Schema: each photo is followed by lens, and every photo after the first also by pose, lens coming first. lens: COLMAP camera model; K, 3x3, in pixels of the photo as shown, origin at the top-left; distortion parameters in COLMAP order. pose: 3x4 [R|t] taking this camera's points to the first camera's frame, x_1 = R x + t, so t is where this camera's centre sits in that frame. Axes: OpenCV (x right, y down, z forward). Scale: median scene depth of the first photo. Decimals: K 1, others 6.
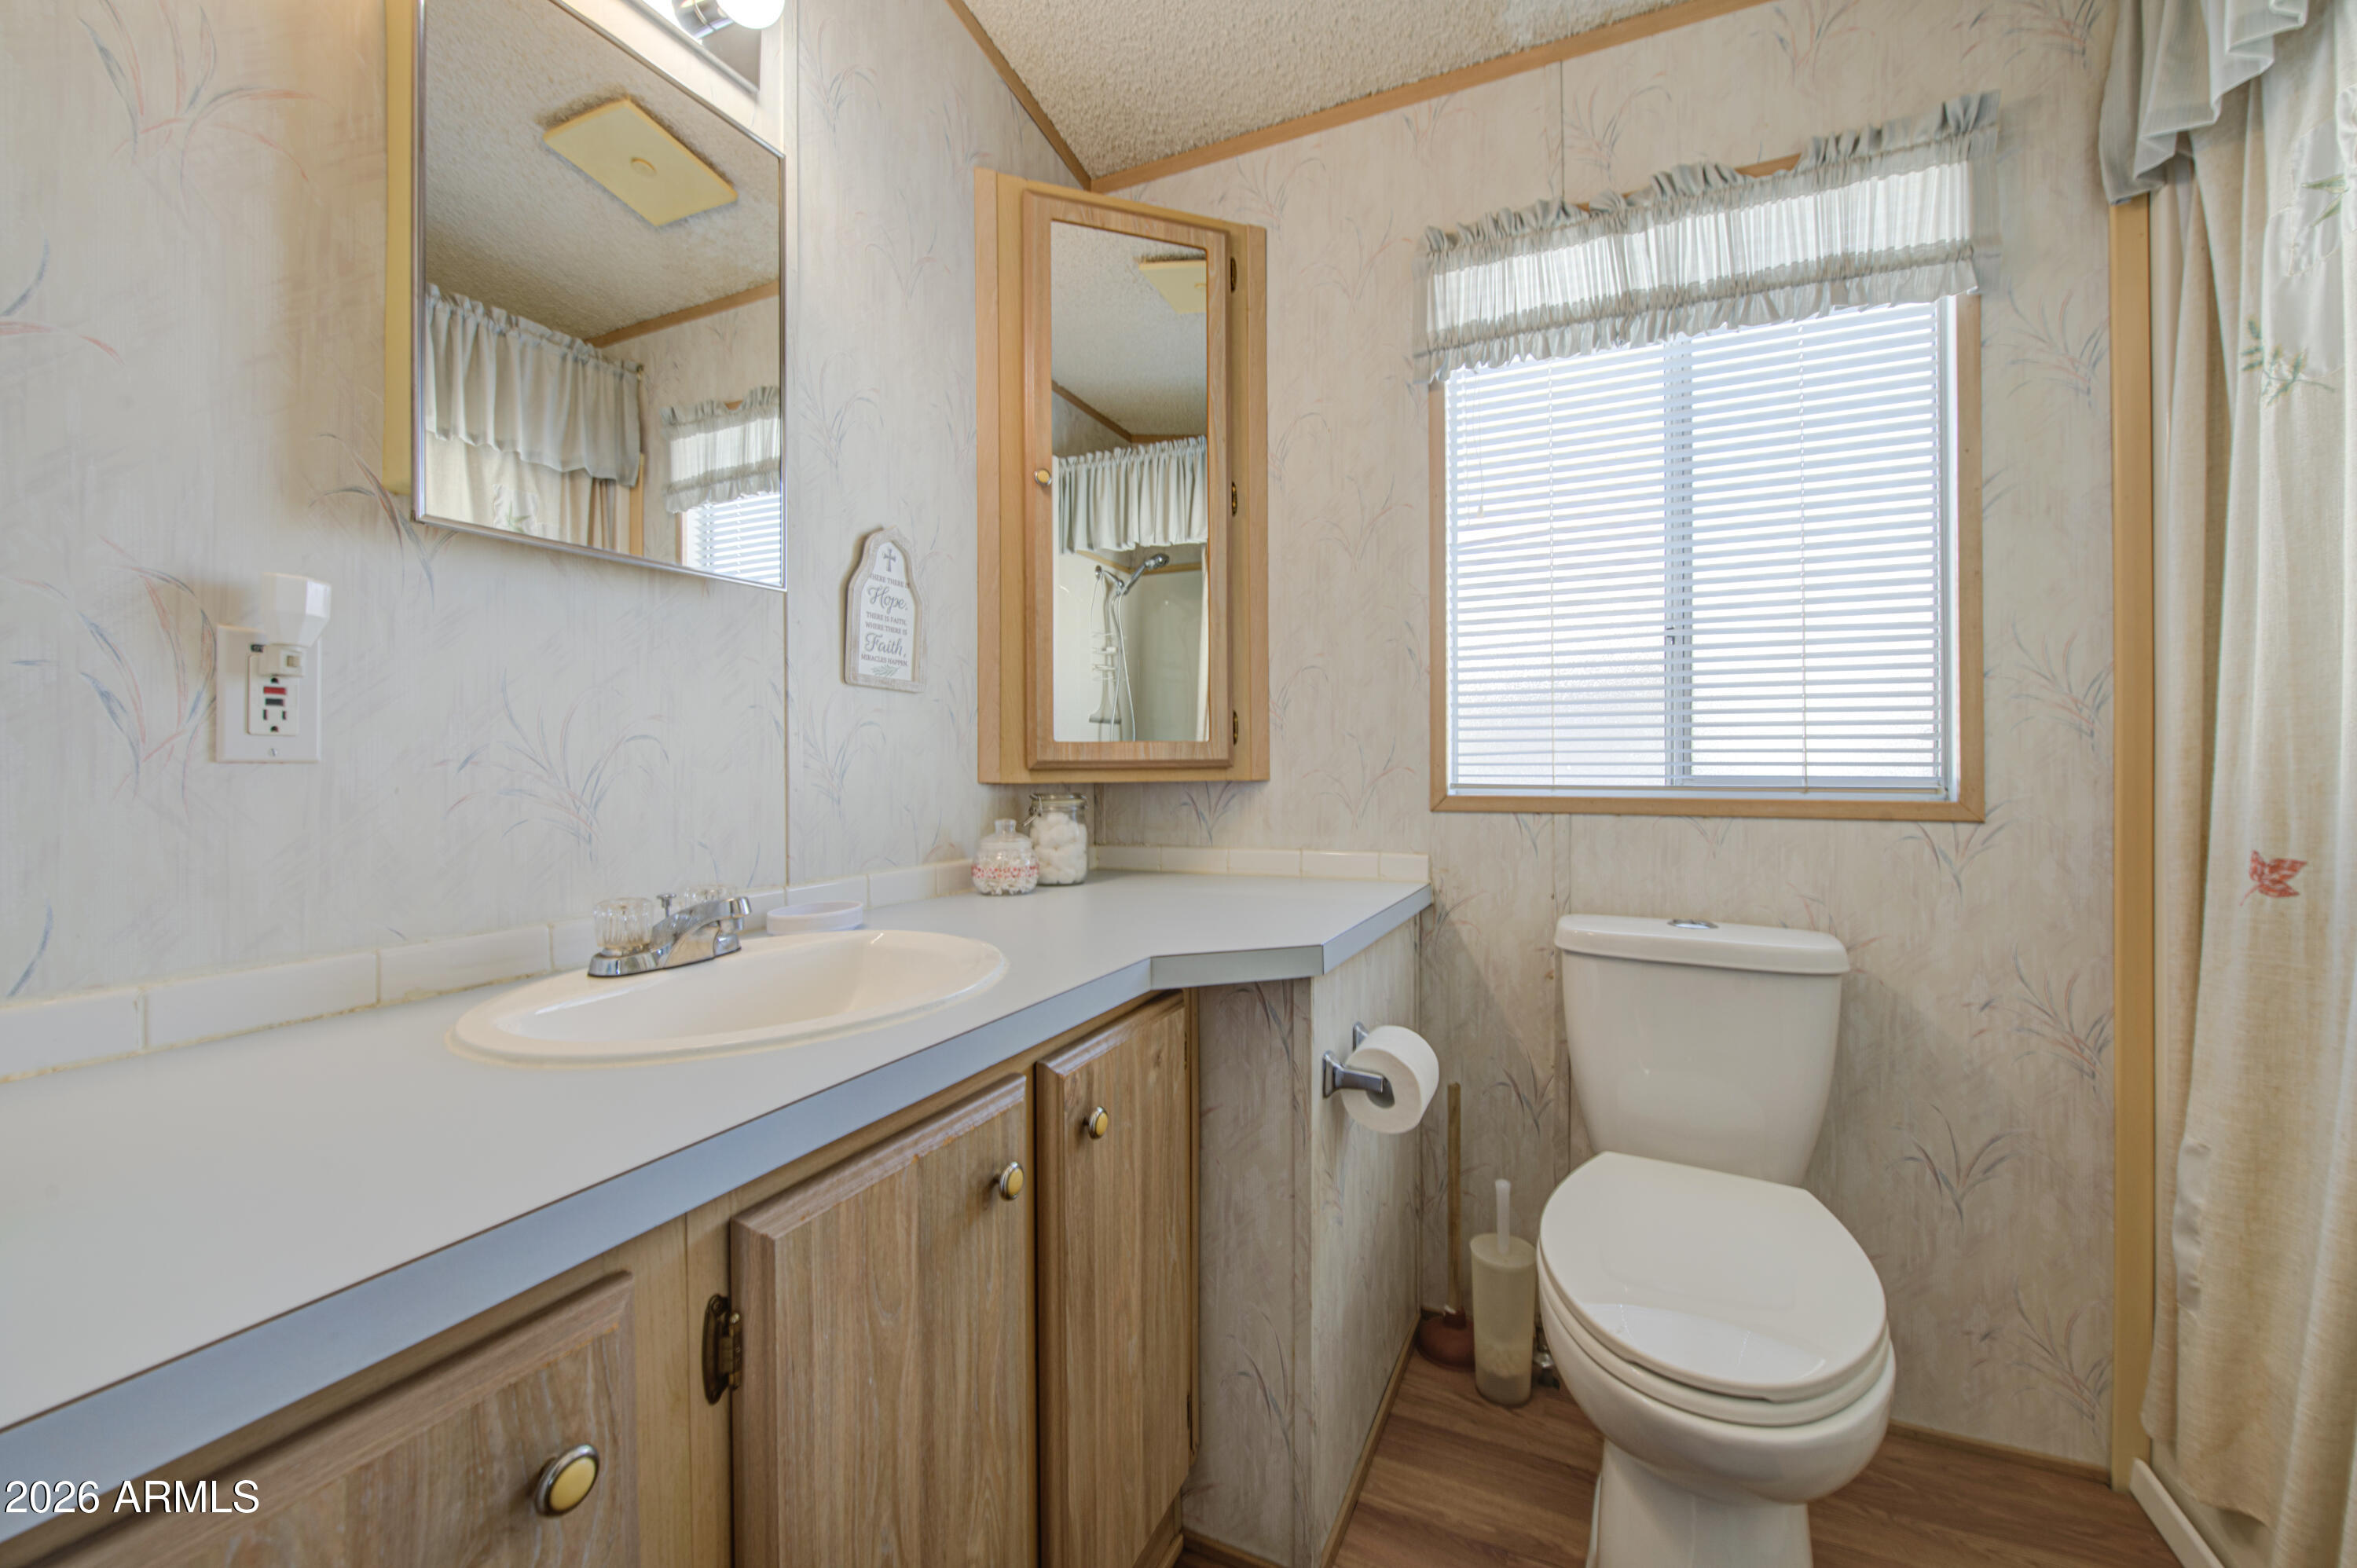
lens RADIAL K [[963.1, 0, 1174.0], [0, 963.1, 761.0], [0, 0, 1]] dist [0.002354, -0.003361]
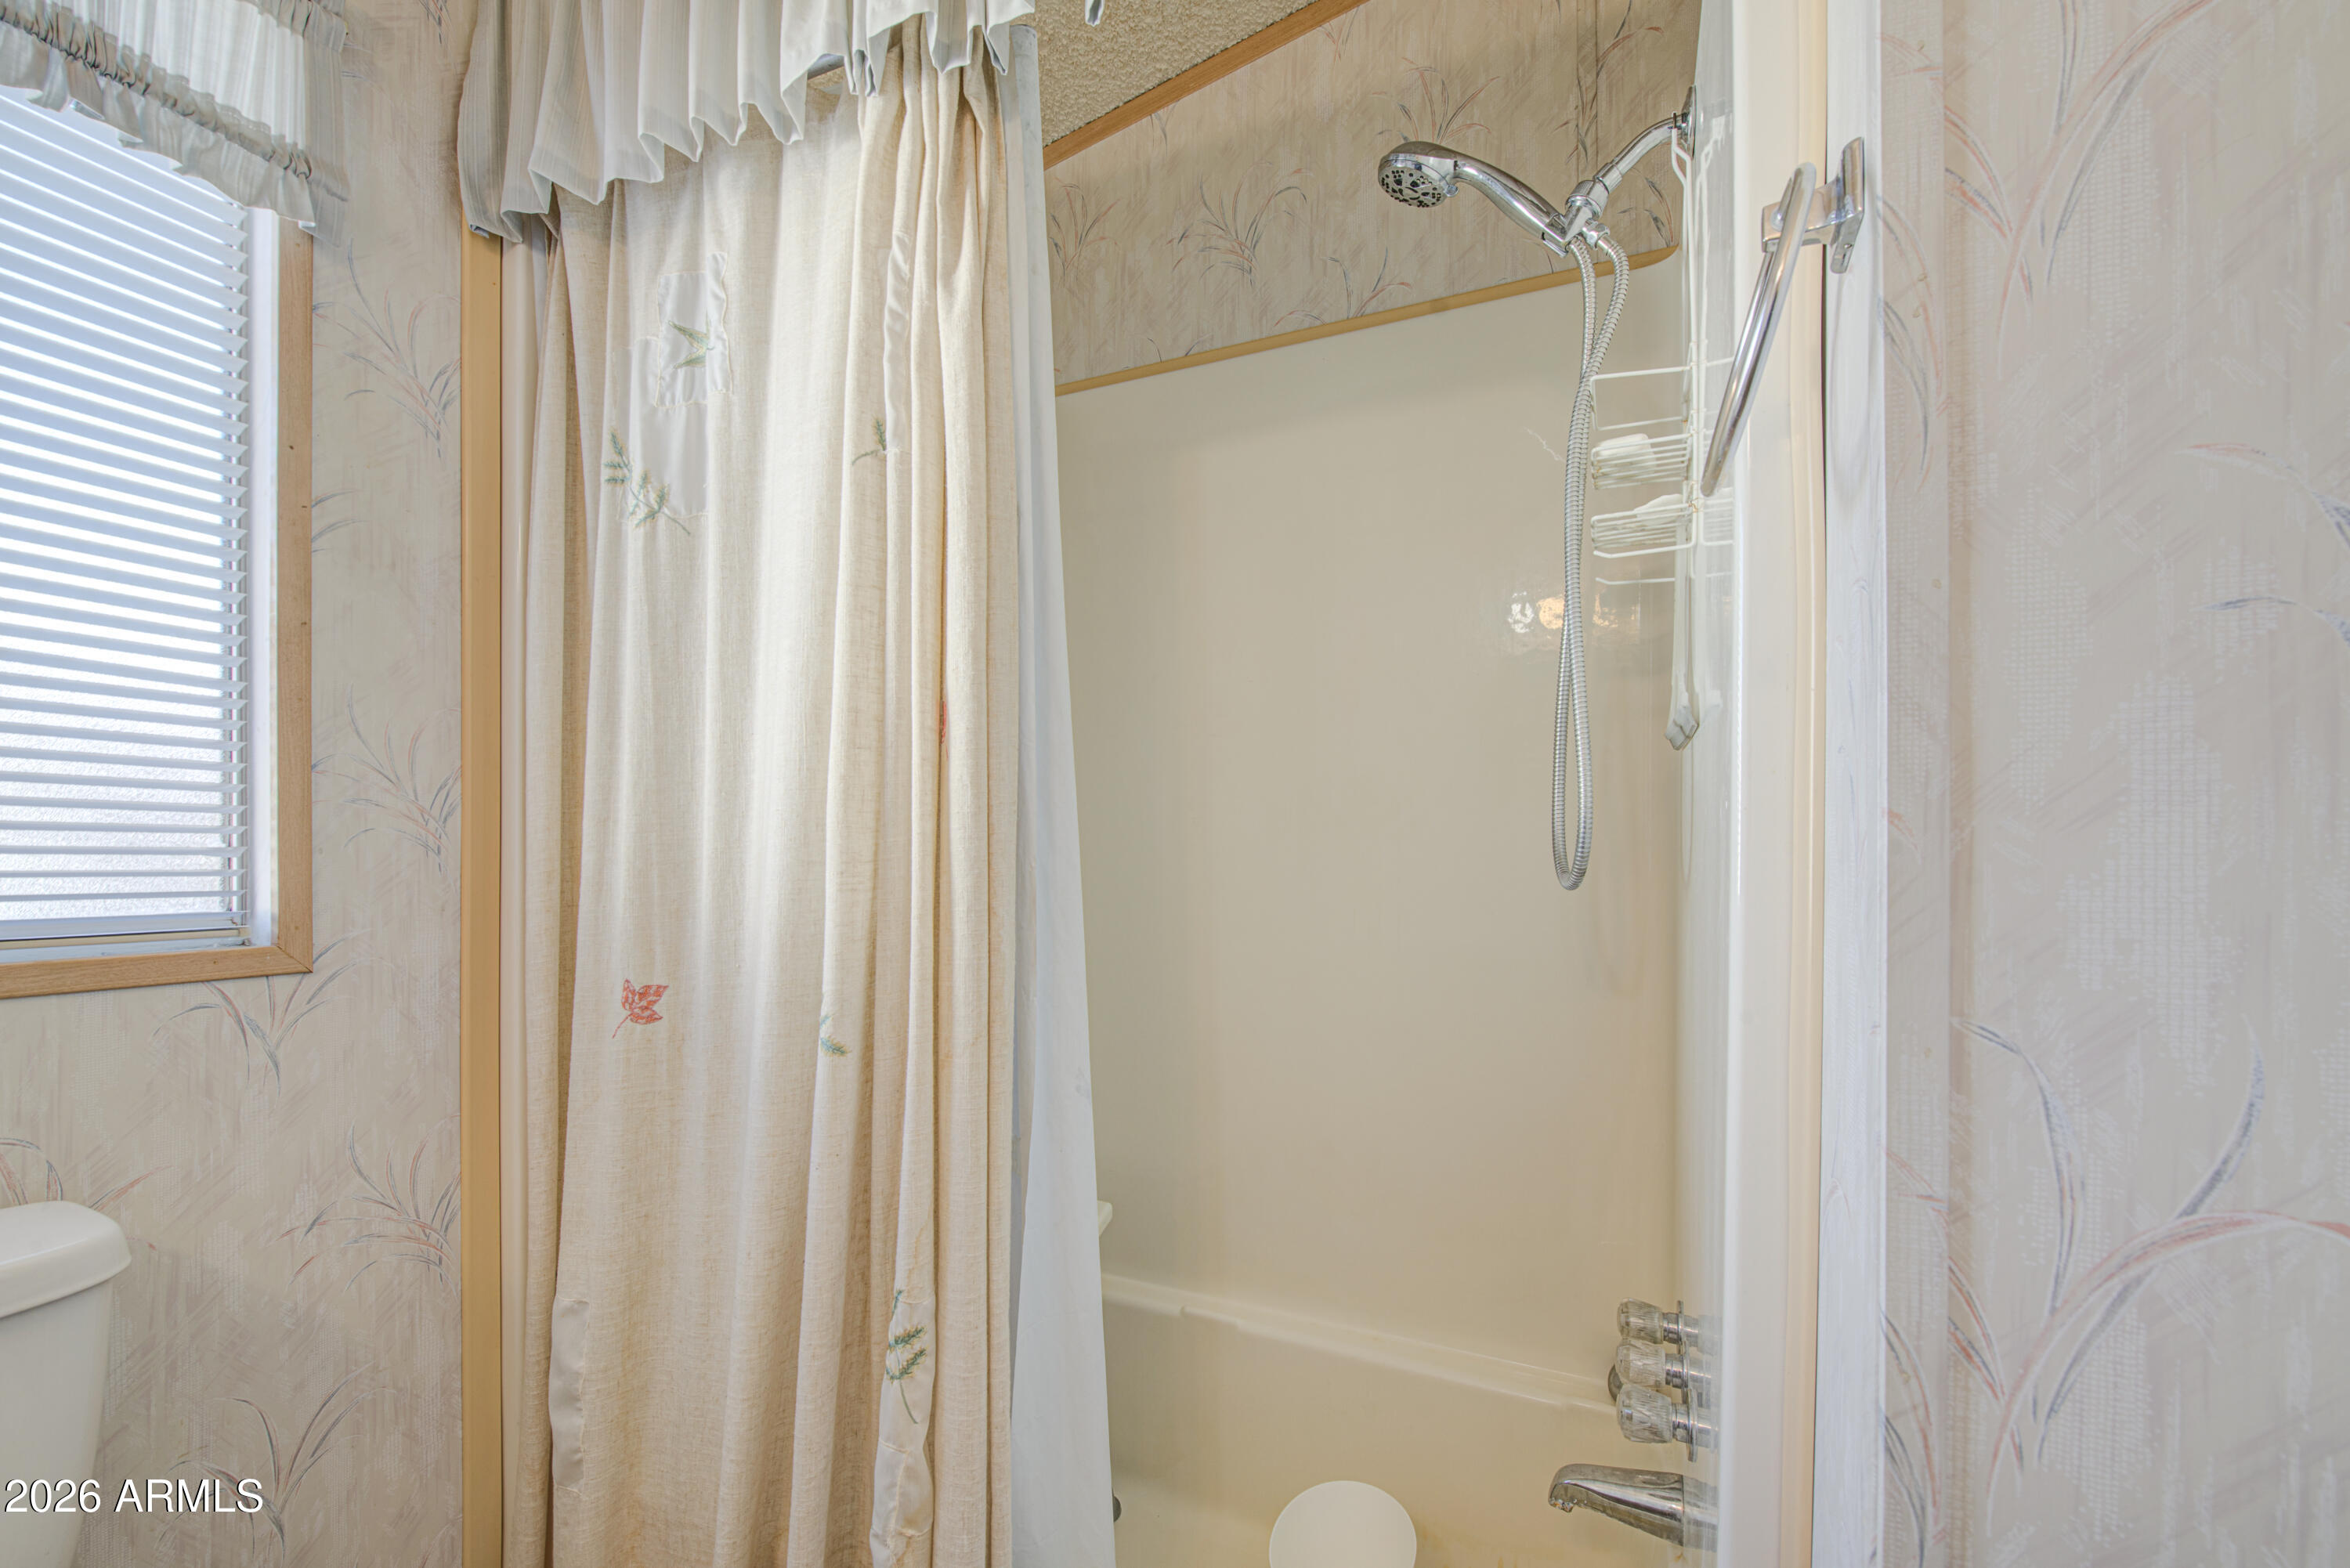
lens RADIAL K [[960.3, 0, 1154.5], [0, 960.3, 850.7], [0, 0, 1]] dist [0.002354, -0.003361]
pose [[-0.012052, -0.005755, 0.999911, 0.113730], [-0.011791, 0.999915, 0.005613, -0.039287], [-0.999858, -0.011723, -0.012119, 0.380336]]
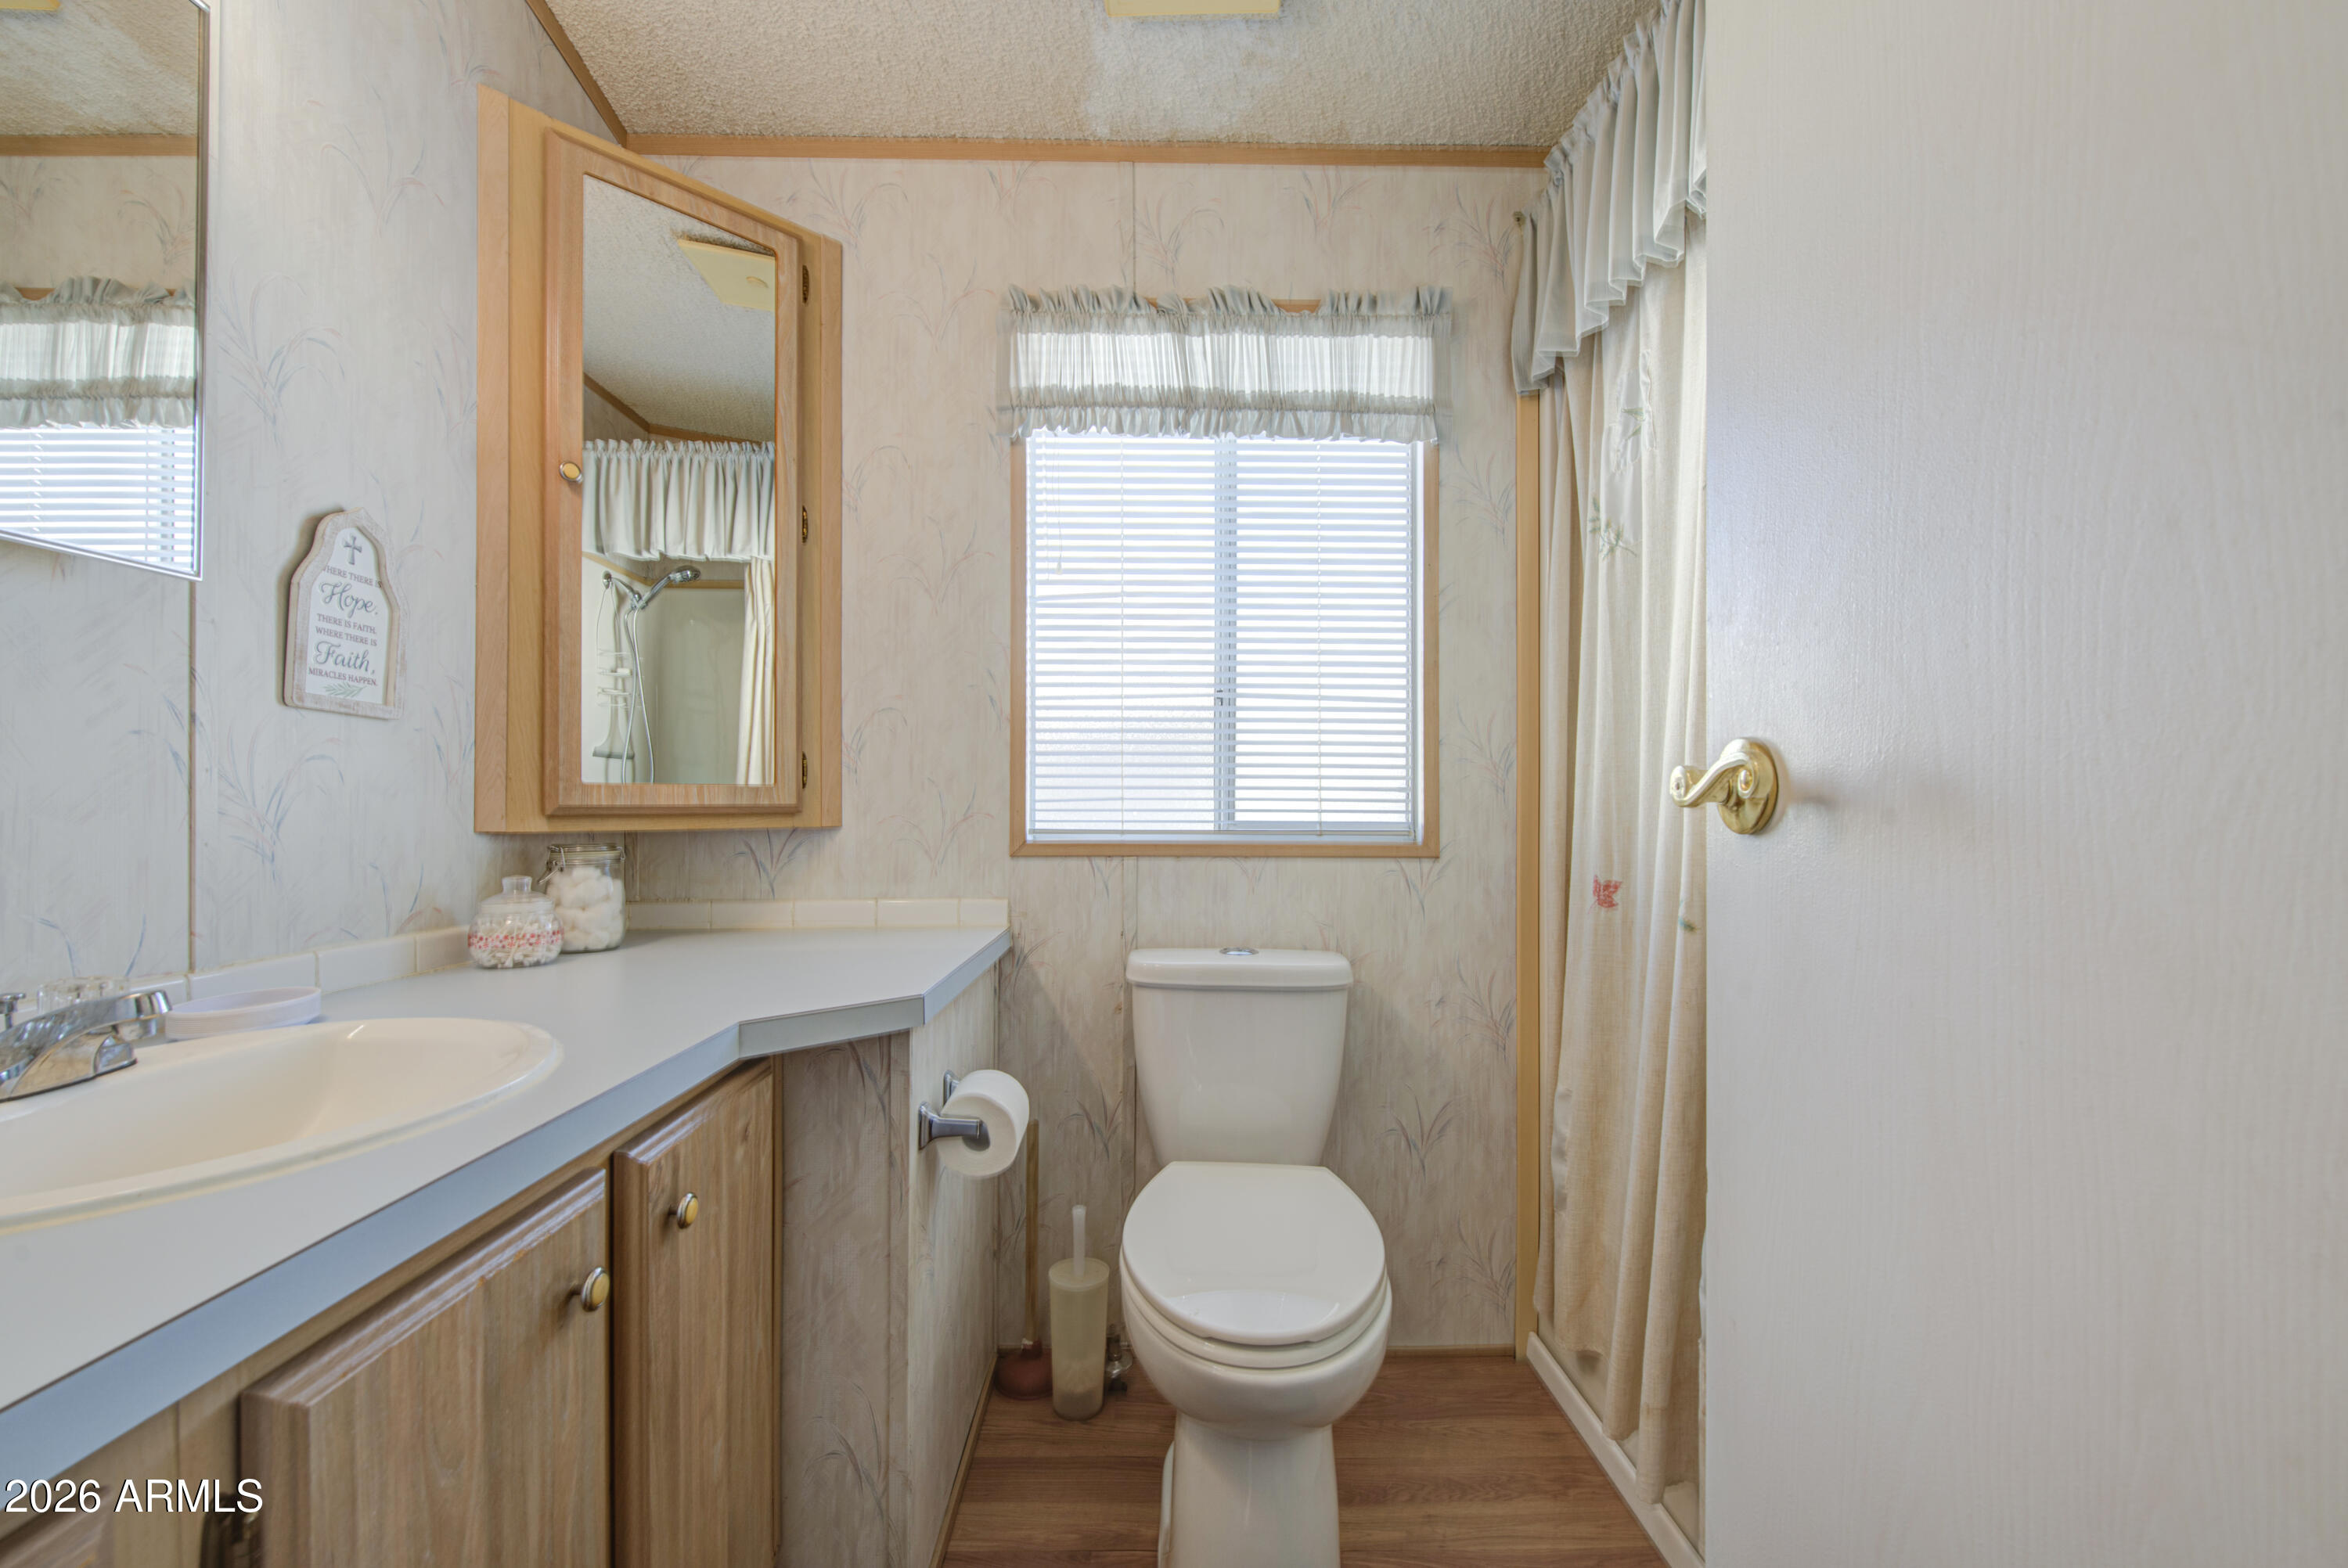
lens RADIAL K [[1009.2, 0, 1168.7], [0, 1009.2, 793.3], [0, 0, 1]] dist [-0.001069, -0.001518]
pose [[0.897050, 0.009725, 0.441822, -0.070378], [-0.006120, 0.999935, -0.009583, -0.007650], [-0.441886, 0.005892, 0.897052, -0.039182]]
